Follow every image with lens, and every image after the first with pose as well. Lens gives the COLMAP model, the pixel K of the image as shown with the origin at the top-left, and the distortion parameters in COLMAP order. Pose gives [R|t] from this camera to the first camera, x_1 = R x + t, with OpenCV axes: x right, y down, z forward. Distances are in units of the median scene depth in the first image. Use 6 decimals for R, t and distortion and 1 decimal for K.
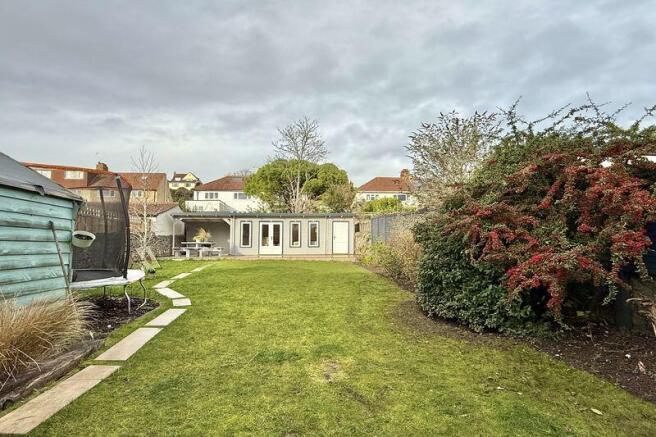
lens RADIAL K [[340.4, 0, 341.8], [0, 340.4, 209.7], [0, 0, 1]] dist [0.003863, 0.000025]
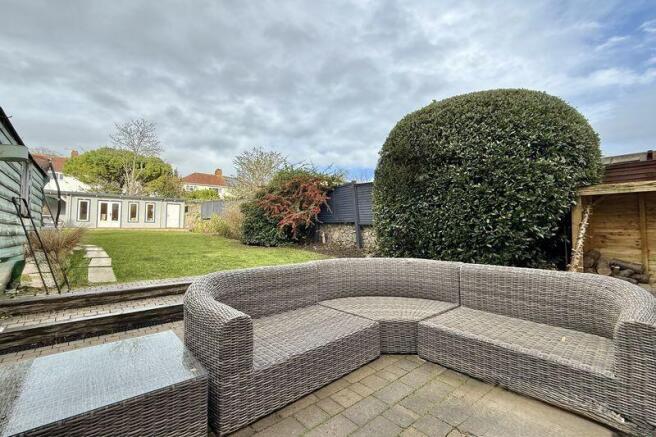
lens RADIAL K [[277.3, 0, 327.8], [0, 277.3, 213.6], [0, 0, 1]] dist [-0.002654, -0.000271]
pose [[0.830049, 0.034330, 0.556633, -0.112292], [-0.056061, 0.998184, 0.022036, 0.014406], [-0.554866, -0.049497, 0.830466, -0.275184]]
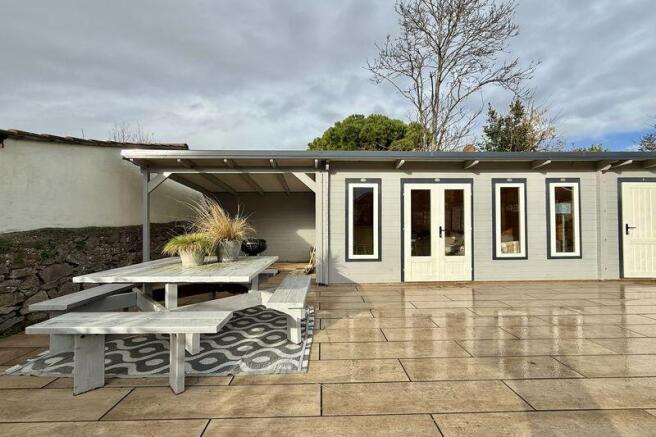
lens RADIAL K [[263.6, 0, 323.5], [0, 263.6, 219.9], [0, 0, 1]] dist [0.000668, 0.000068]
pose [[0.993712, -0.003740, -0.111900, -0.293186], [0.013776, 0.995932, 0.089046, 0.049028], [0.111112, -0.090028, 0.989722, 0.751147]]
